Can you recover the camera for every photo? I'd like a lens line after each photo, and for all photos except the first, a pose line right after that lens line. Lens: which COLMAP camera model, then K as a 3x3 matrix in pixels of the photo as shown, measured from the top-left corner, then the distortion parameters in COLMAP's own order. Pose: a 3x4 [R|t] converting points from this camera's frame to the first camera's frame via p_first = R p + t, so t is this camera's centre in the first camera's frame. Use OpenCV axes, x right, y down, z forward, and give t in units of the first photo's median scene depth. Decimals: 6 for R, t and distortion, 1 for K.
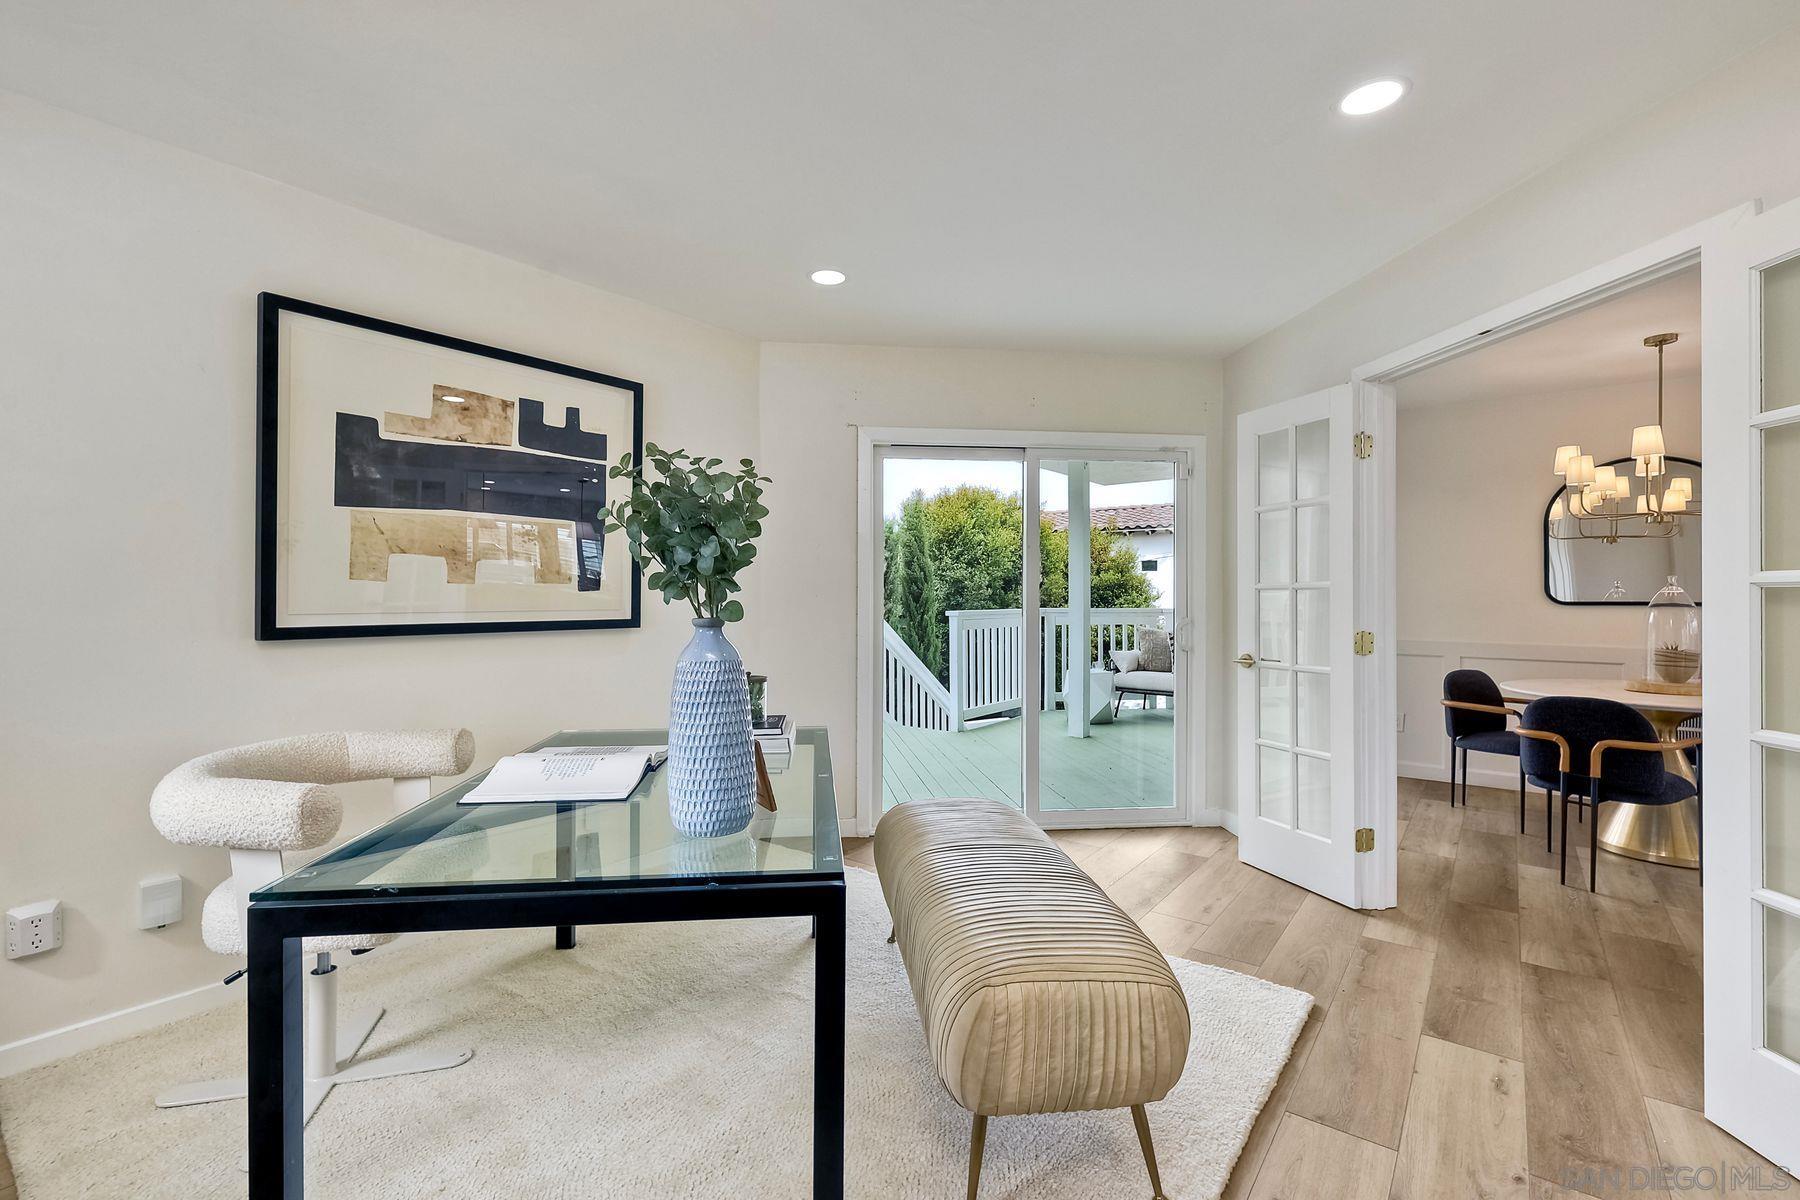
lens RADIAL K [[787.6, 0, 901.3], [0, 787.6, 596.1], [0, 0, 1]] dist [-0.003871, 0.000004]
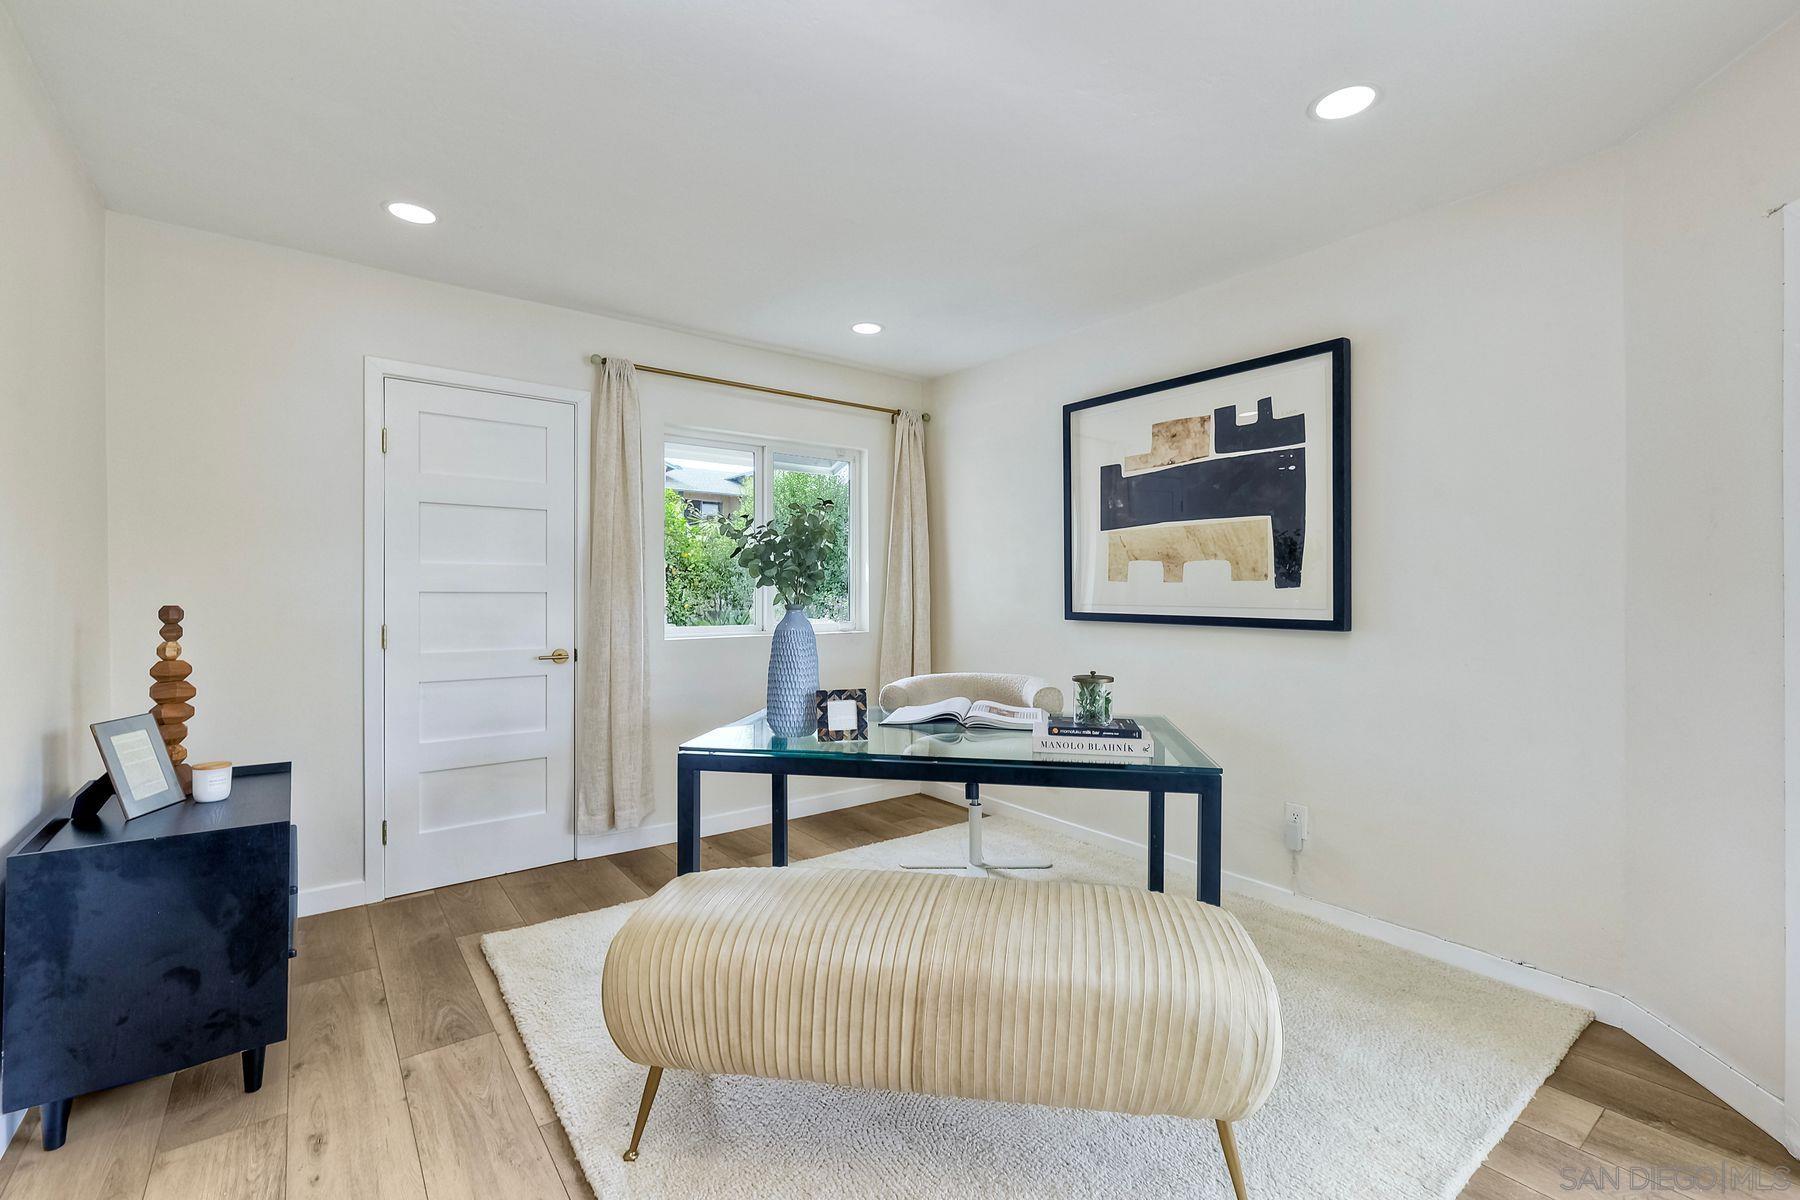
lens RADIAL K [[787.6, 0, 902.9], [0, 787.6, 600.6], [0, 0, 1]] dist [-0.003871, 0.000004]
pose [[-0.262780, 0.008758, -0.964816, 0.709659], [-0.004072, 0.999940, 0.010186, 0.001432], [0.964847, 0.006605, -0.262728, 0.921069]]
